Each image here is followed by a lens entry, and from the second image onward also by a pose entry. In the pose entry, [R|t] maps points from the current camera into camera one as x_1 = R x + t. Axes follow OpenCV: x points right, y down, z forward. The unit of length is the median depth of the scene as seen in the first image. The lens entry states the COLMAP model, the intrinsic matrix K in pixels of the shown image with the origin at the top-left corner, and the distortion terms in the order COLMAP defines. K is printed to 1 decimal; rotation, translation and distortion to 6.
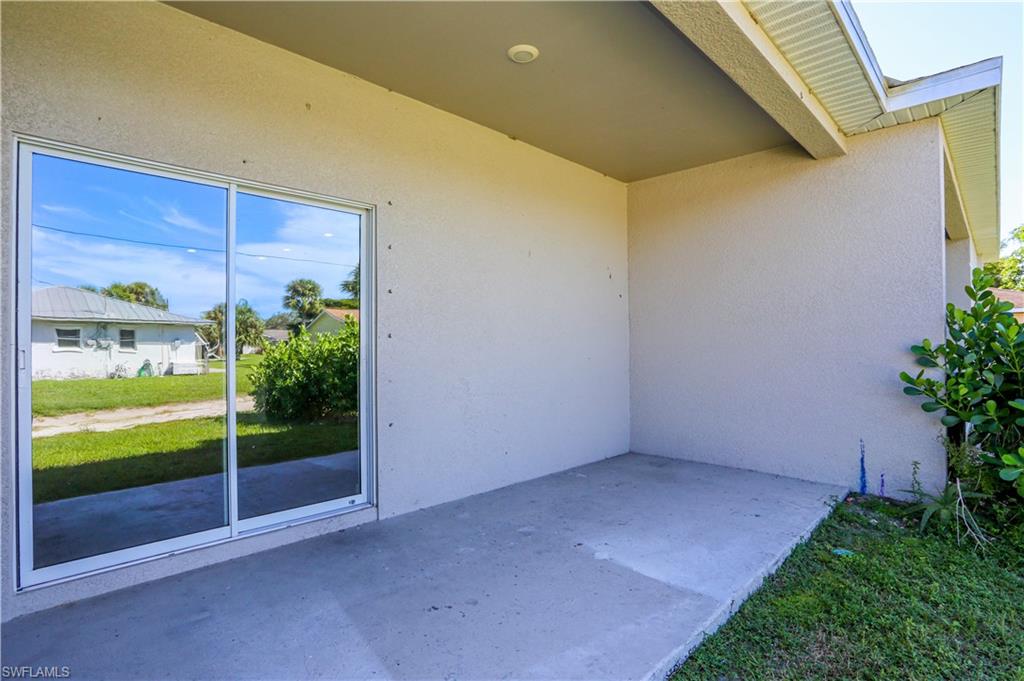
lens RADIAL K [[519.5, 0, 514.3], [0, 519.5, 330.4], [0, 0, 1]] dist [-0.058327, 0.030925]
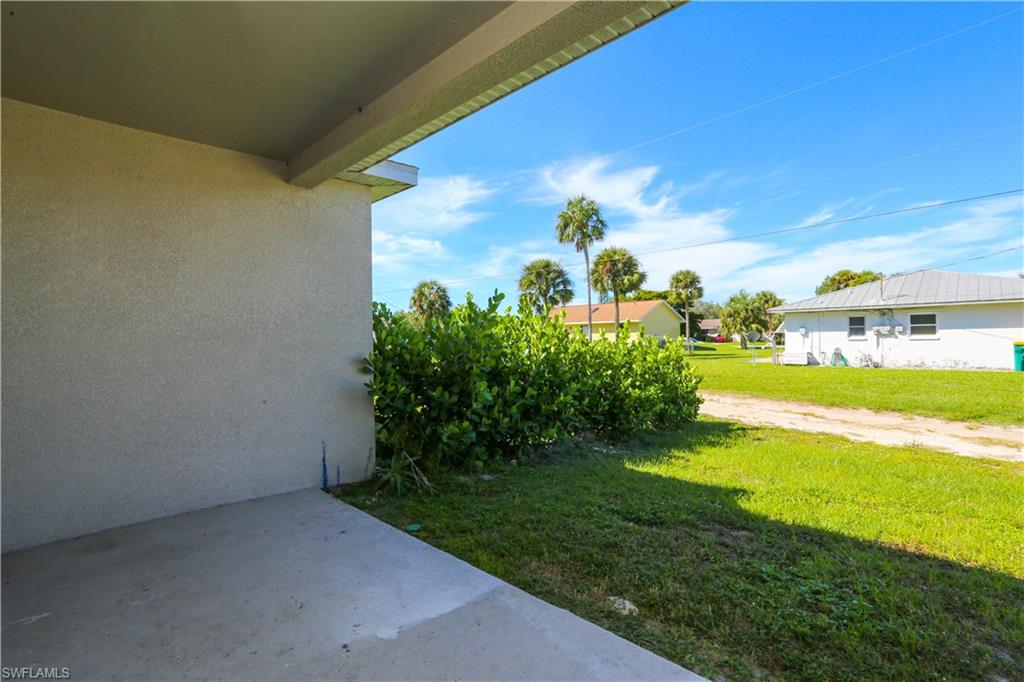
lens RADIAL K [[491.4, 0, 513.5], [0, 491.4, 331.3], [0, 0, 1]] dist [-0.050895, 0.026258]
pose [[0.024599, 0.018762, 0.999521, -0.444745], [-0.009168, 0.999786, -0.018541, -0.019316], [-0.999655, -0.008708, 0.024765, 0.588295]]
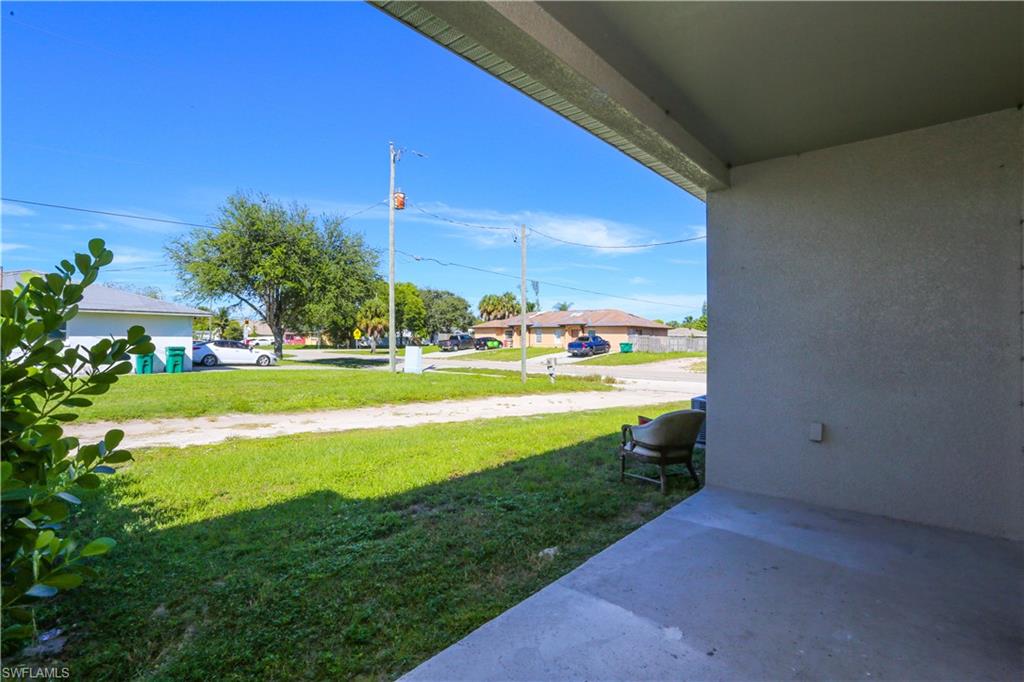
lens RADIAL K [[491.4, 0, 513.5], [0, 491.4, 331.3], [0, 0, 1]] dist [-0.050895, 0.026258]
pose [[-0.998356, -0.001558, -0.057299, 0.352126], [0.000862, 0.999110, -0.042179, -0.009498], [0.057313, -0.042160, -0.997466, 1.327659]]
